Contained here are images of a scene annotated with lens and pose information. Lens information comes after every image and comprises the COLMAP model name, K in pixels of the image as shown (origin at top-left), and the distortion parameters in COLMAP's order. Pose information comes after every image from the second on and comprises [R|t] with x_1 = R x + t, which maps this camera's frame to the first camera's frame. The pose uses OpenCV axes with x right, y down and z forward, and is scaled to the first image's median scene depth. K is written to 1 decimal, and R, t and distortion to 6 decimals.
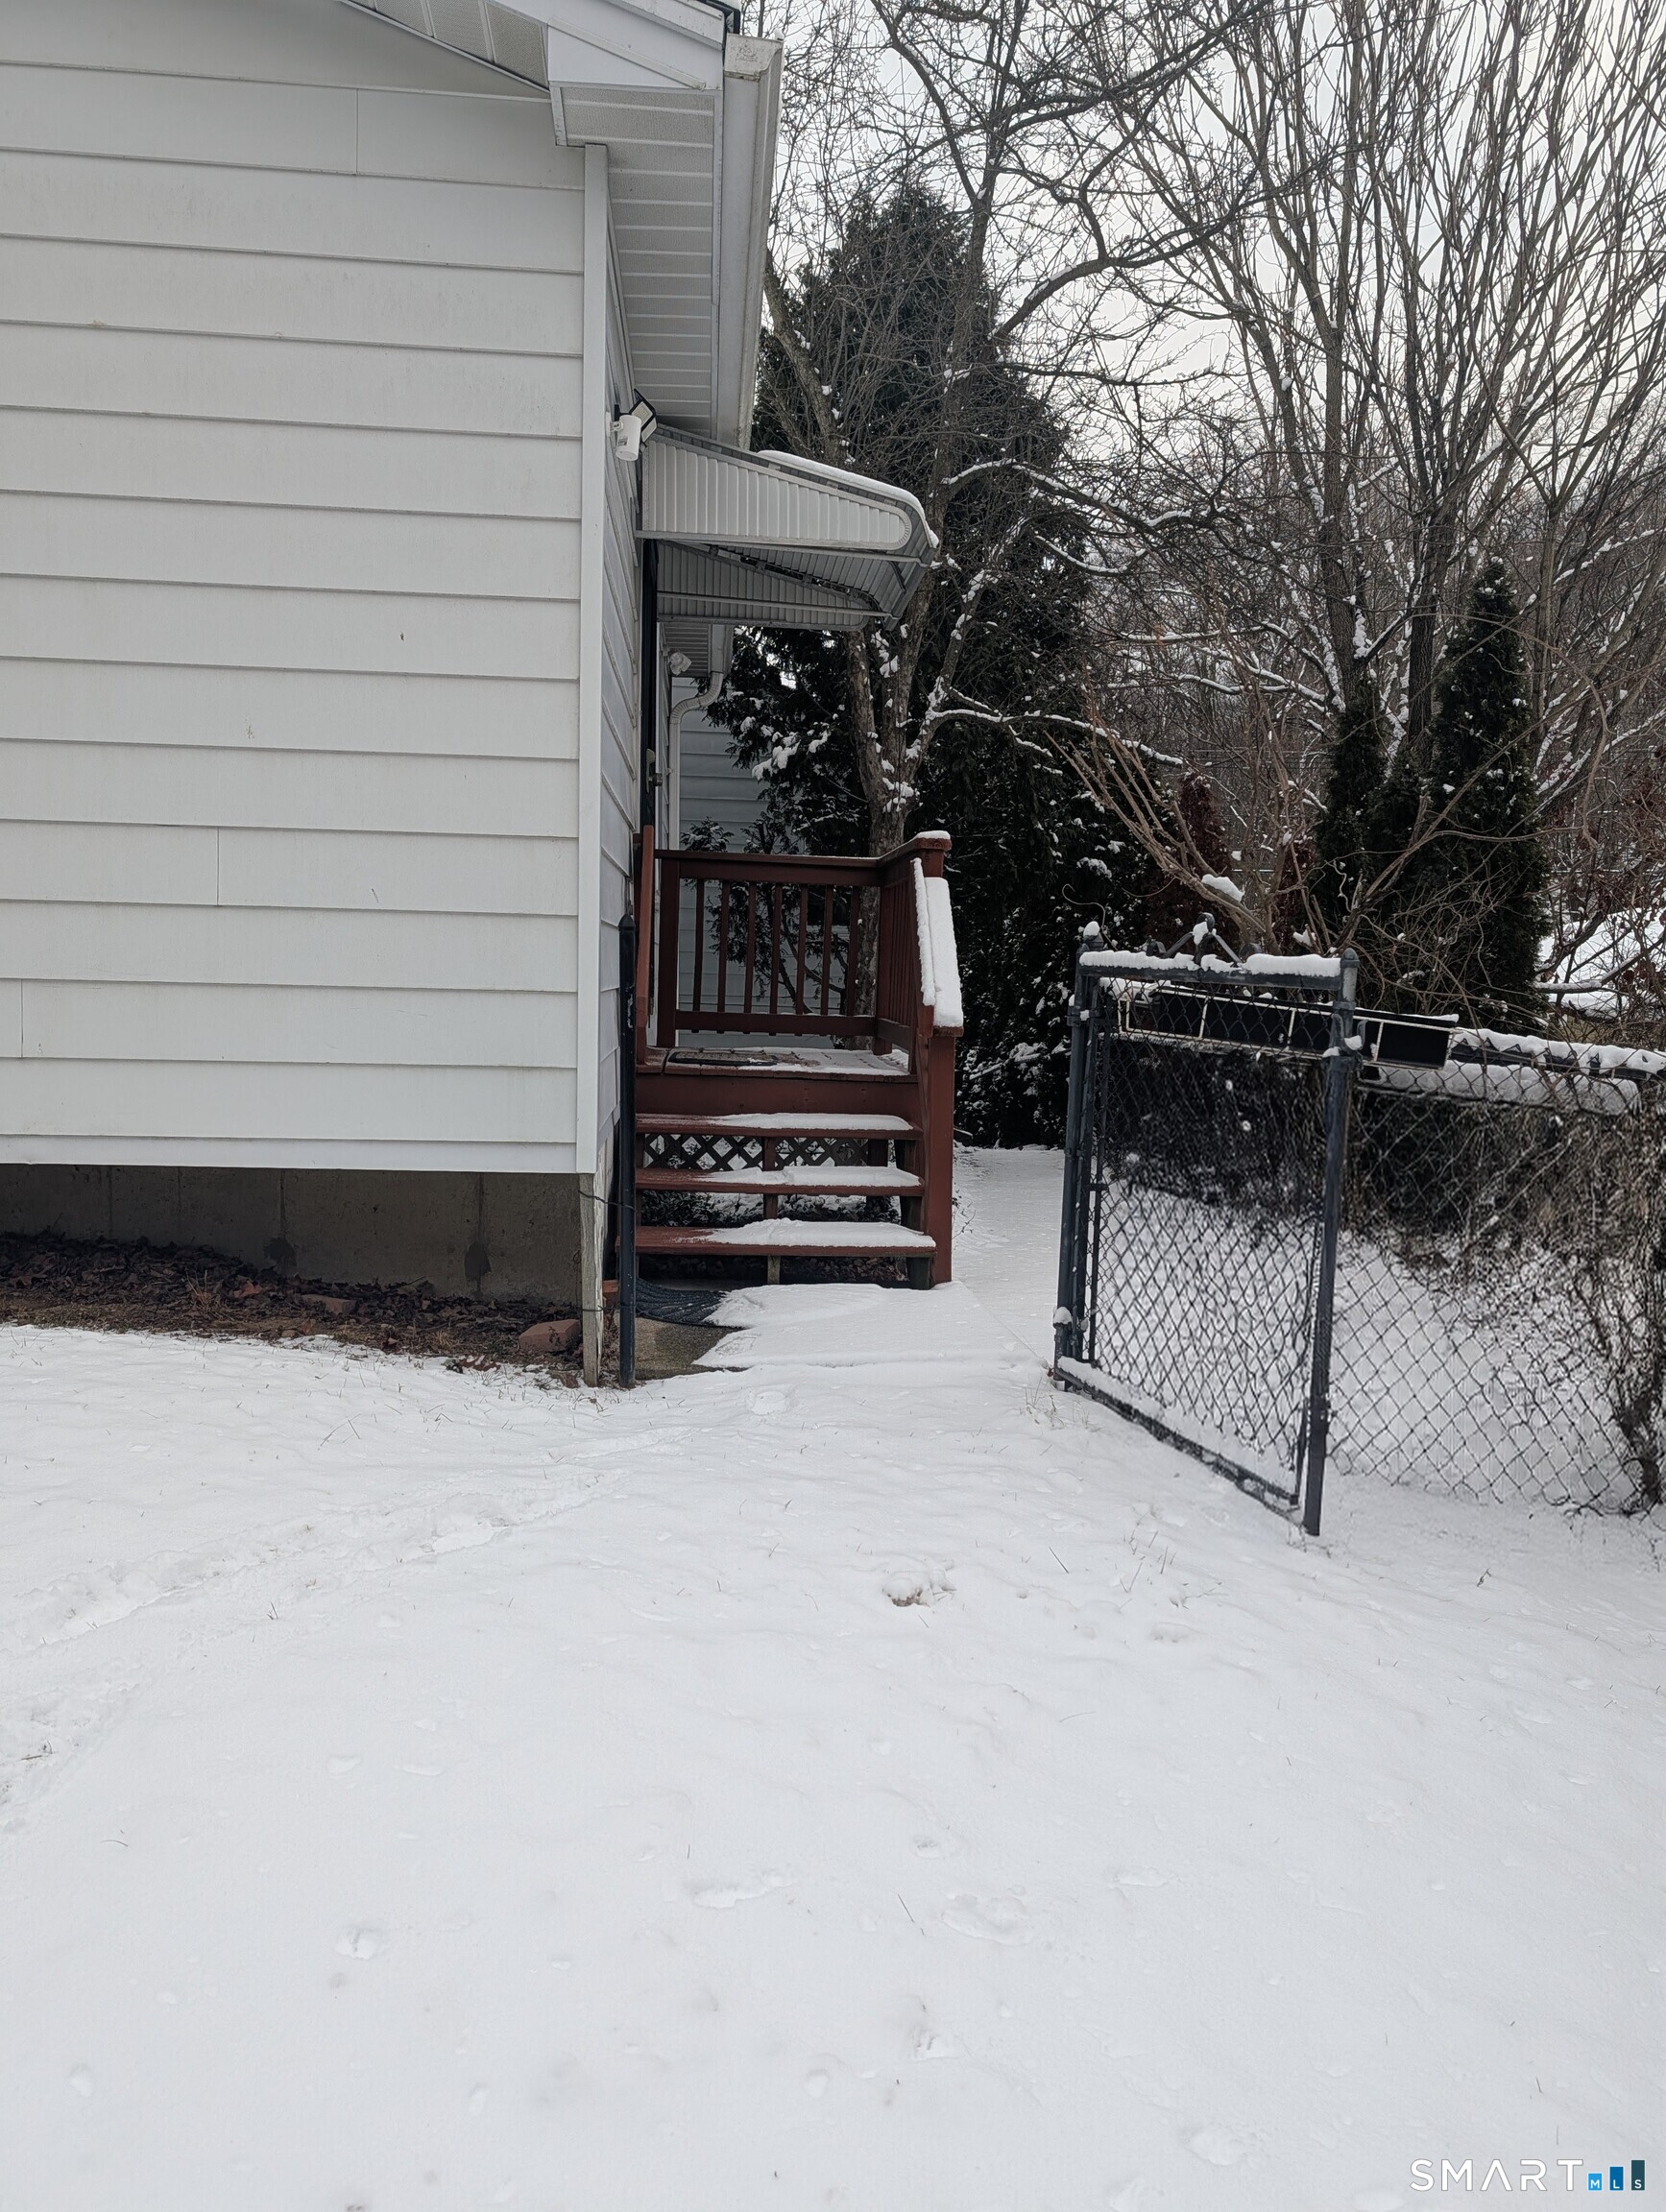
lens RADIAL K [[1519.6, 0, 833.0], [0, 1519.6, 1106.0], [0, 0, 1]] dist [0.055057, -0.073384]
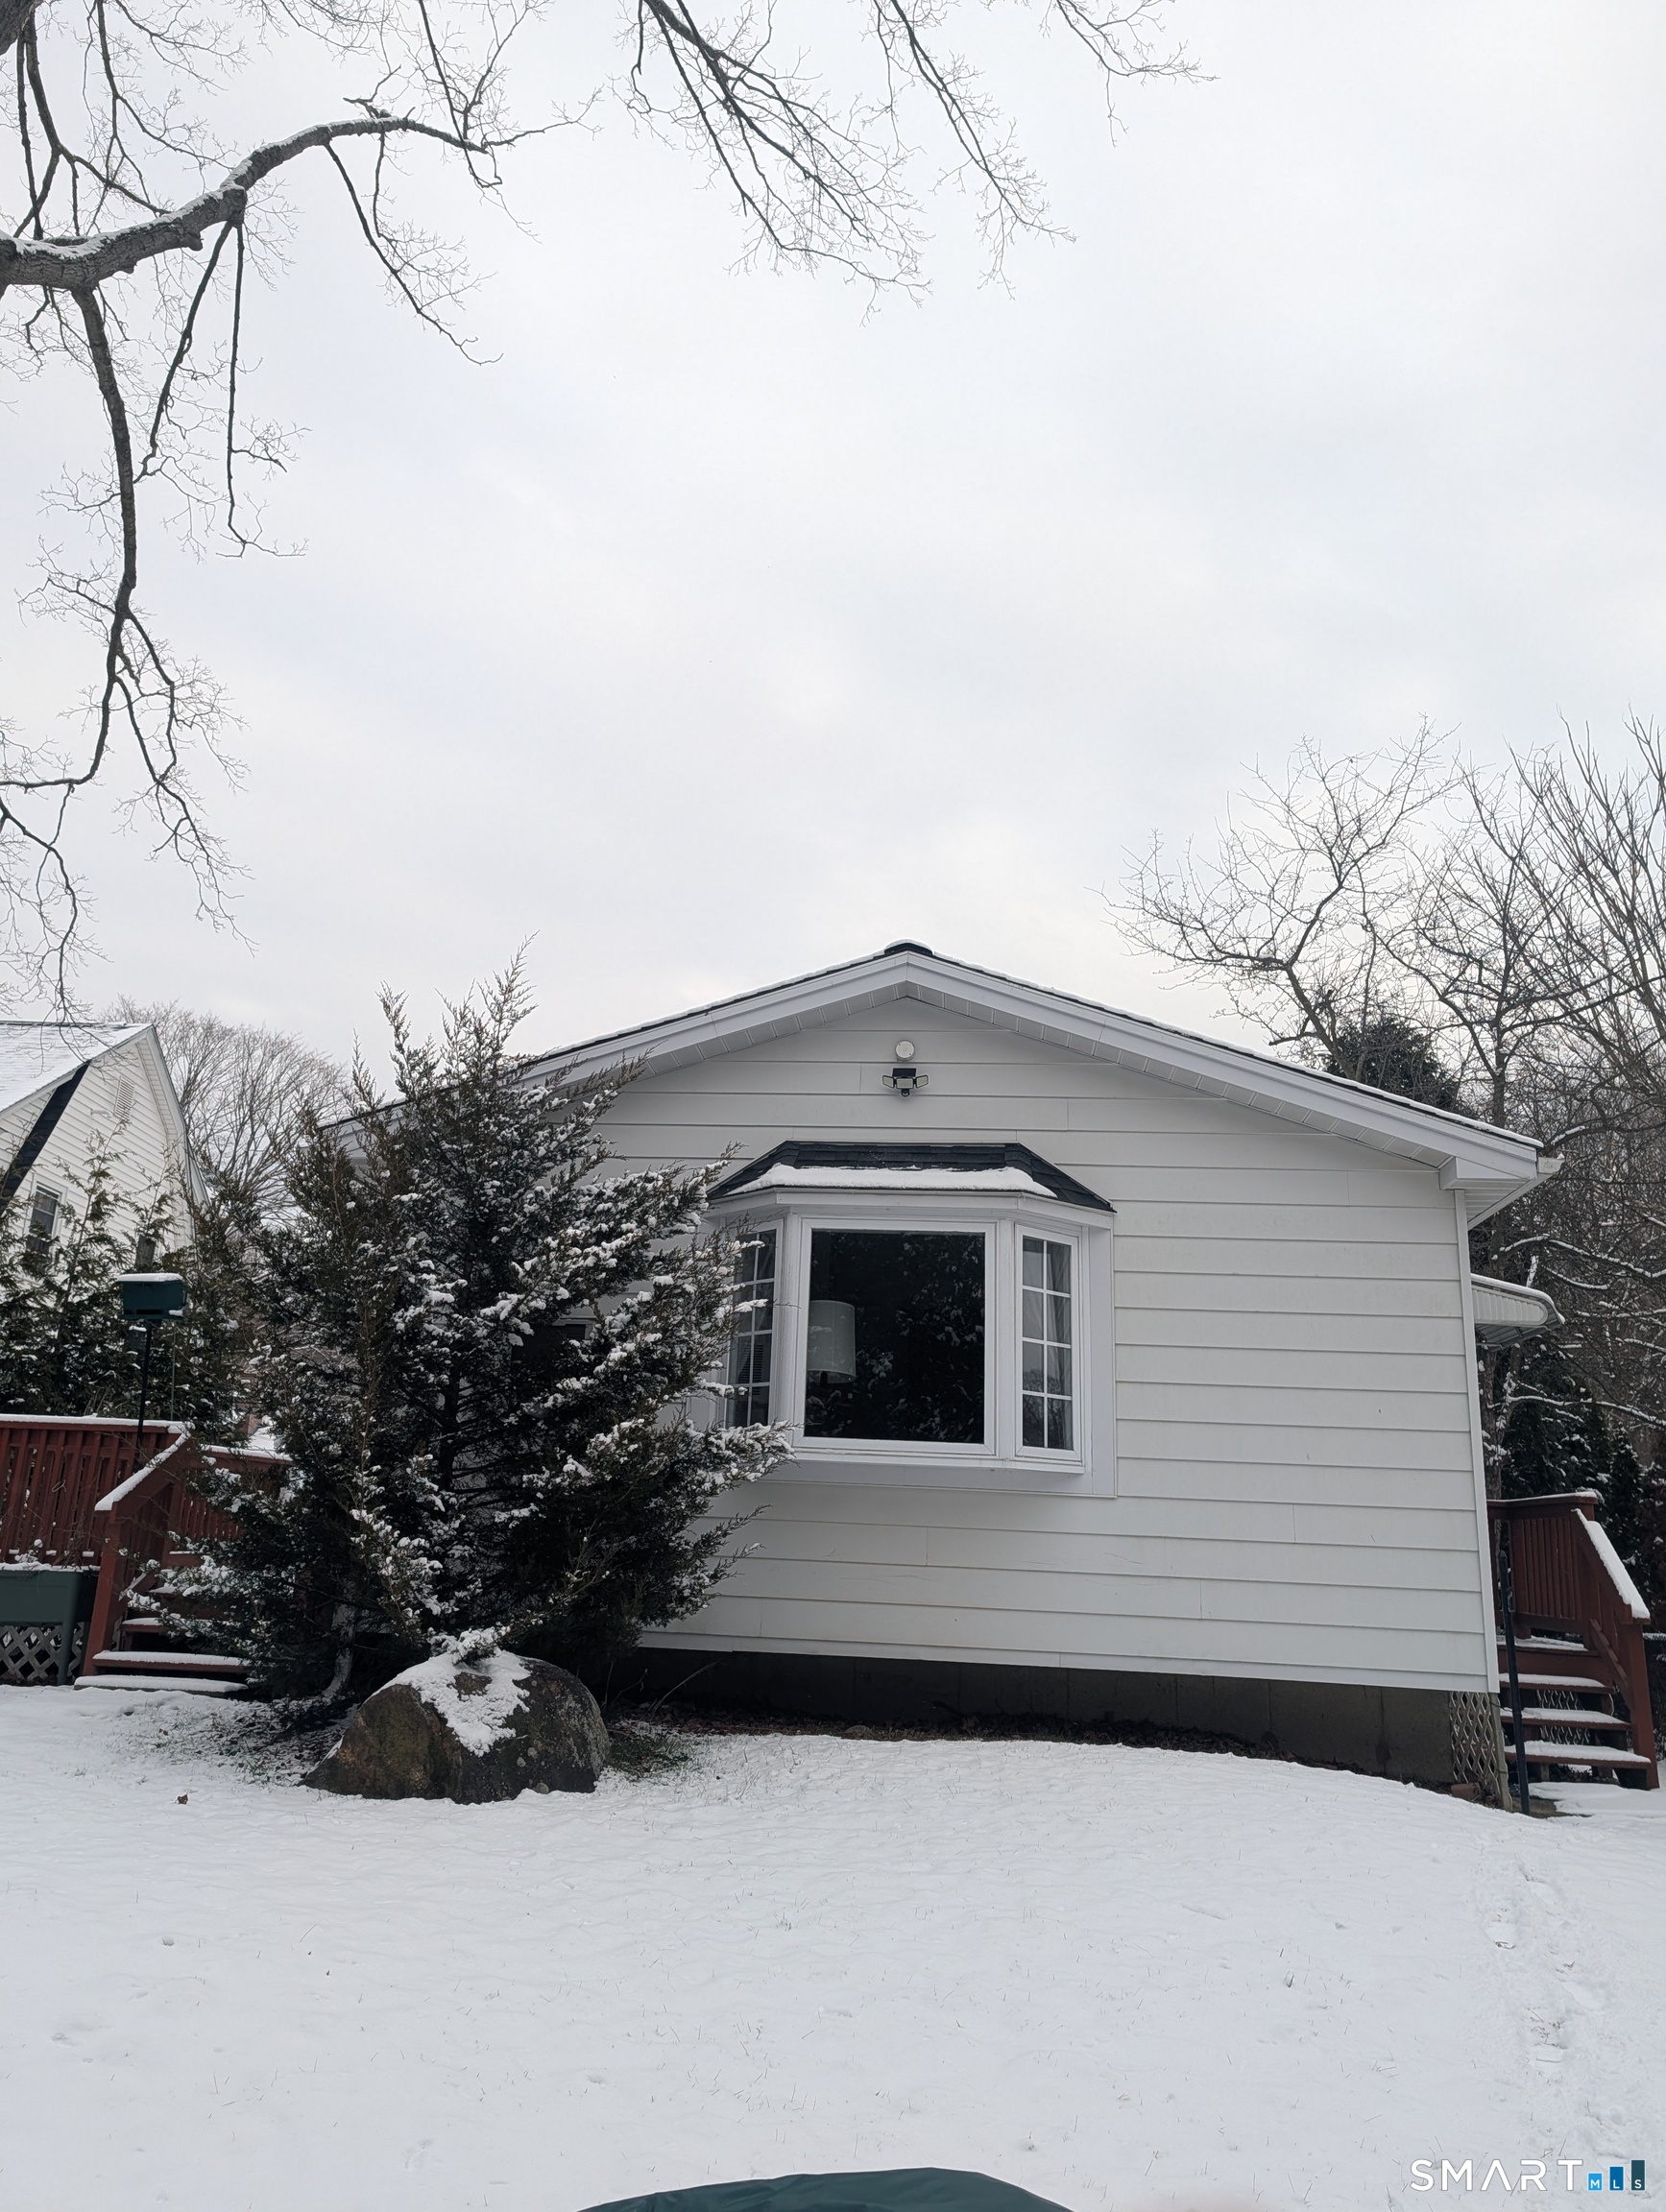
lens RADIAL K [[1534.0, 0, 833.0], [0, 1534.0, 1106.0], [0, 0, 1]] dist [0.002932, 0.001468]
pose [[0.983631, -0.030649, -0.177569, -0.425026], [-0.036920, 0.930245, -0.365077, 0.065661], [0.176372, 0.365657, 0.913886, -0.803752]]
